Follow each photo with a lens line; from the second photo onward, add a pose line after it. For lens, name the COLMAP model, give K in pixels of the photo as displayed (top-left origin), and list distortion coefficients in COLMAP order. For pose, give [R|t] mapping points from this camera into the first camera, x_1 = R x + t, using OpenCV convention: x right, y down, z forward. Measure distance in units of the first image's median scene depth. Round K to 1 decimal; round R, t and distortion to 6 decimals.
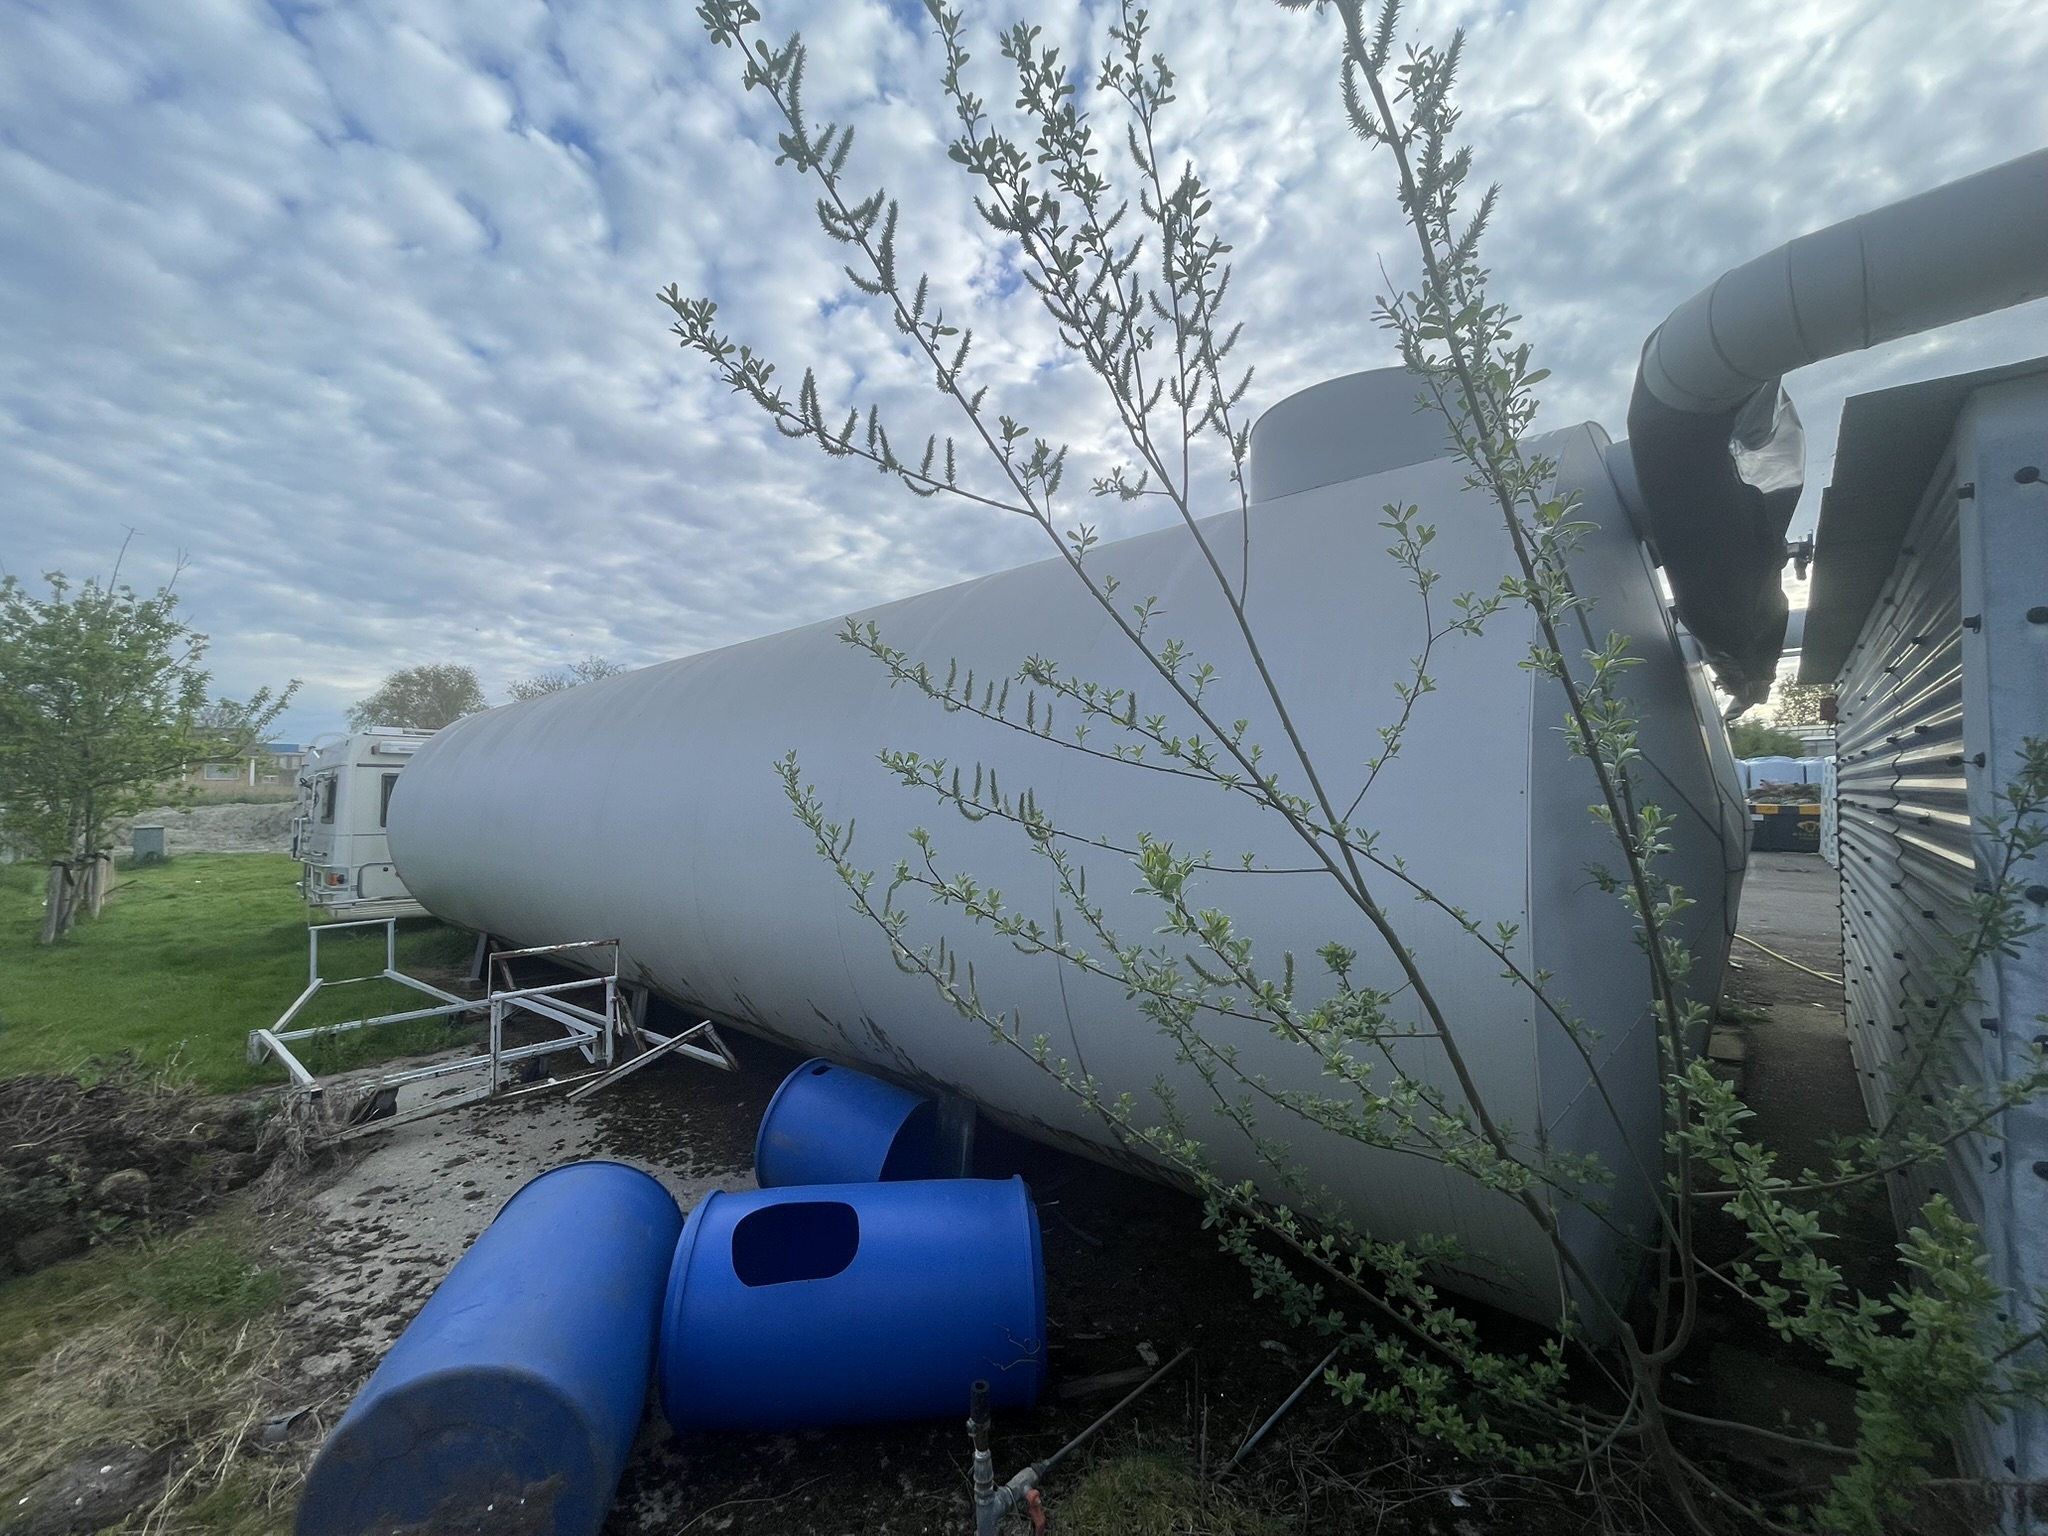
lens RADIAL K [[827.4, 0, 1012.8], [0, 827.4, 765.7], [0, 0, 1]] dist [-0.001609, -0.000673]
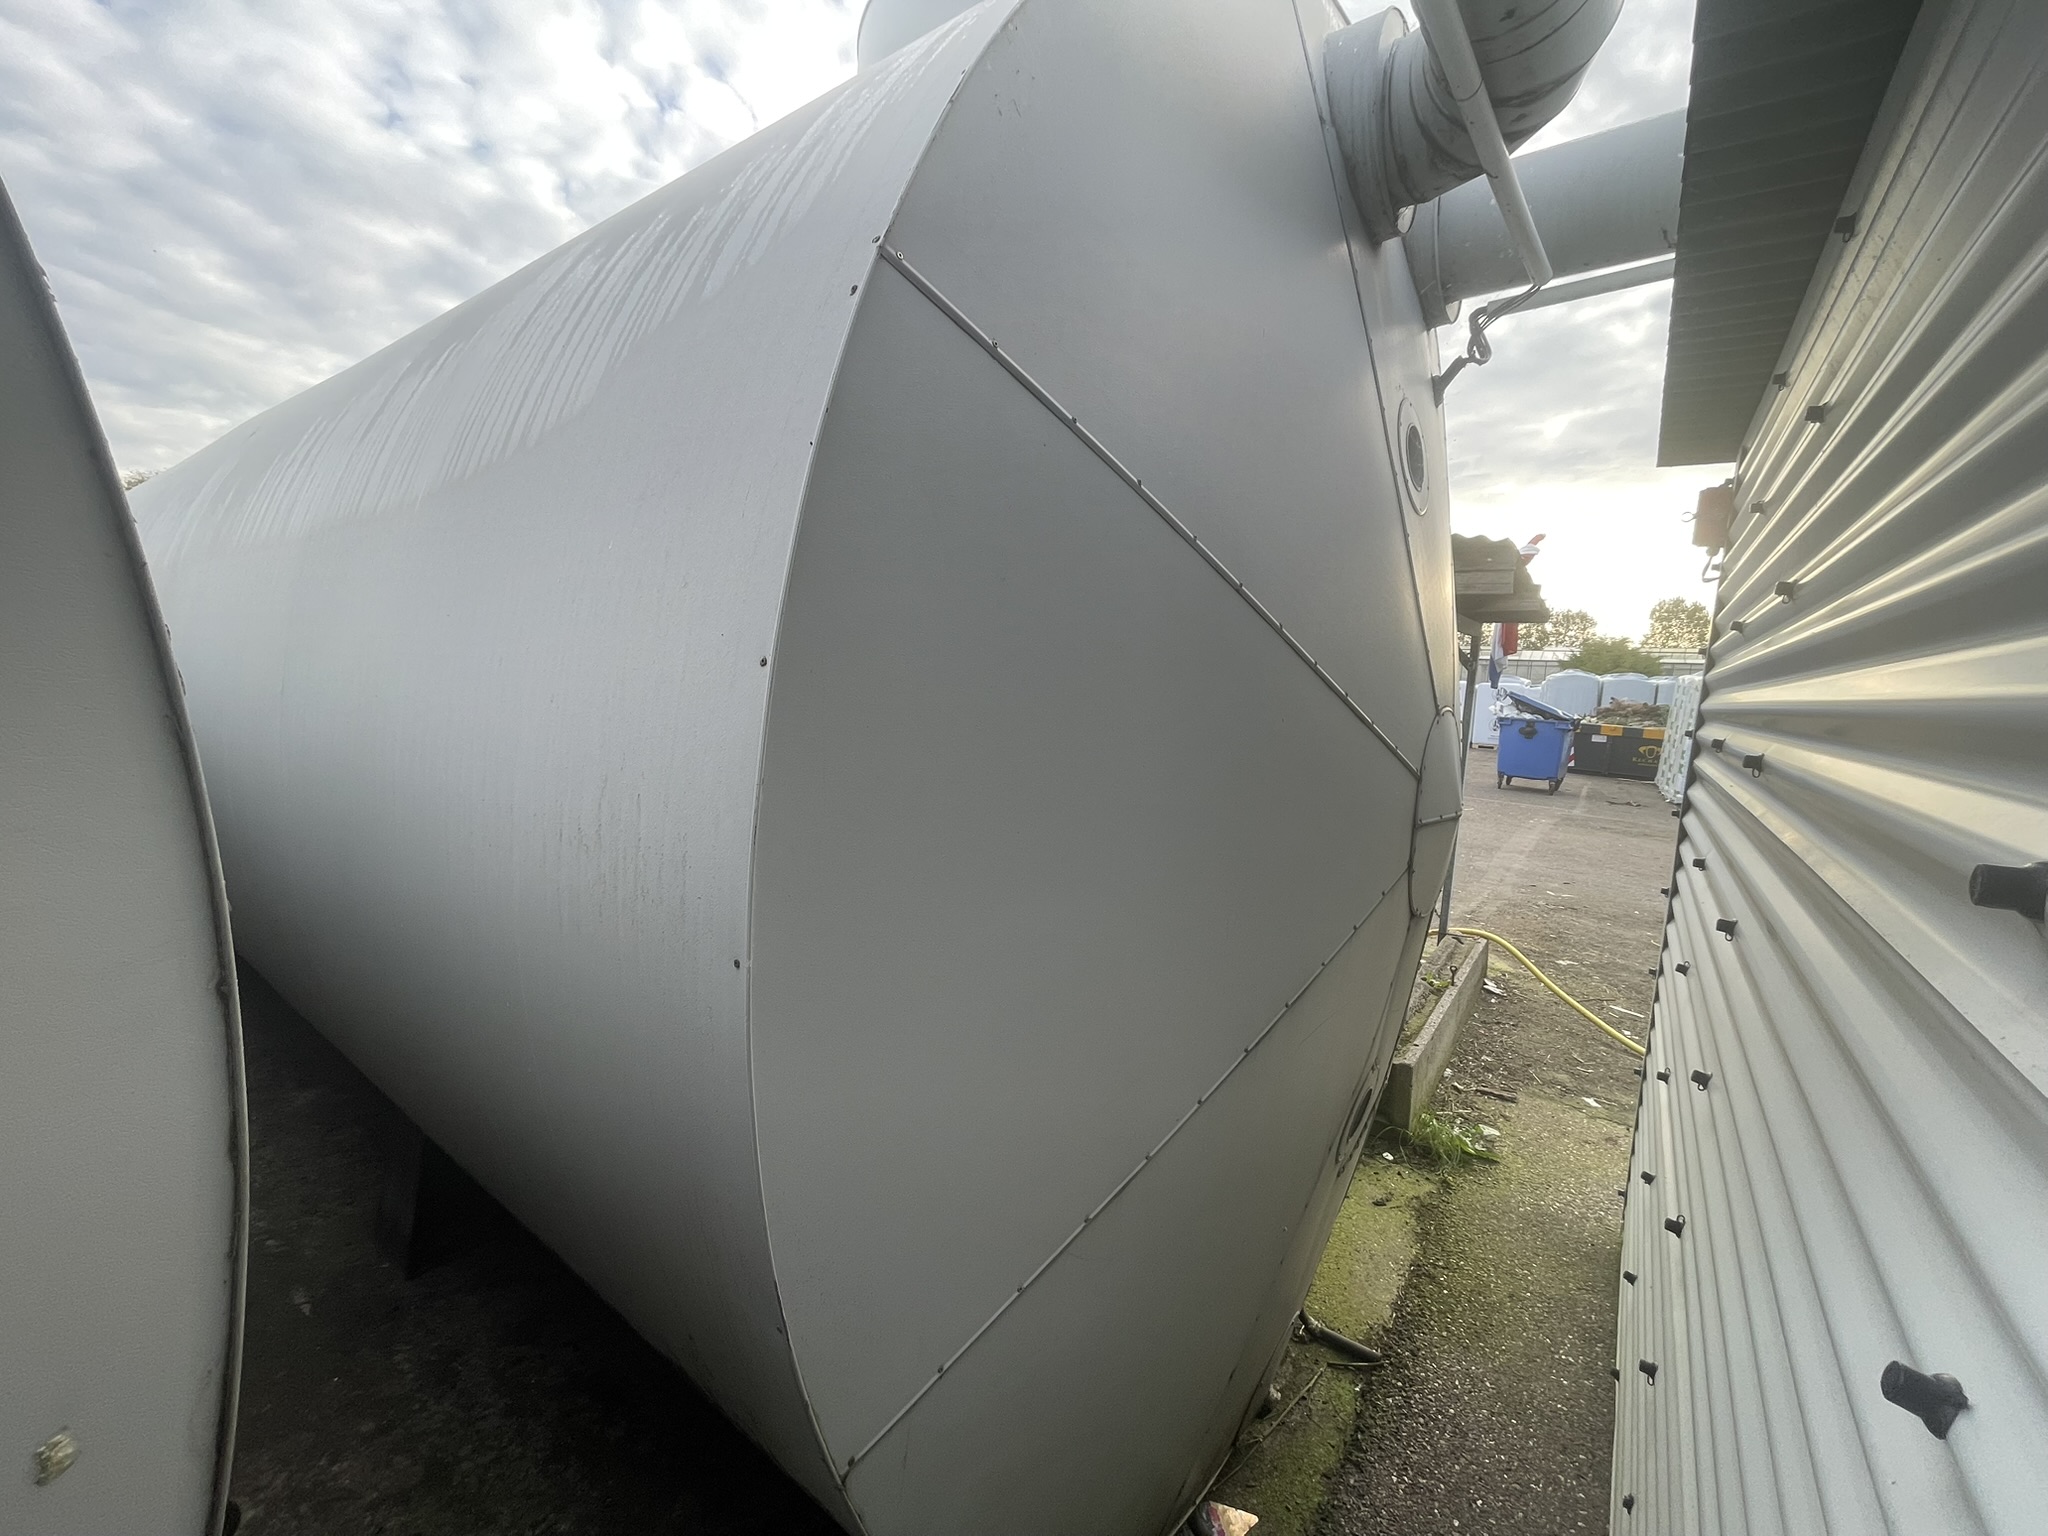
lens RADIAL K [[827.4, 0, 1037.2], [0, 827.4, 776.4], [0, 0, 1]] dist [-0.001609, -0.000673]
pose [[0.990838, 0.044680, 0.127449, 0.169270], [-0.063956, 0.986399, 0.151418, 0.005299], [-0.118950, -0.158182, 0.980219, 0.171888]]
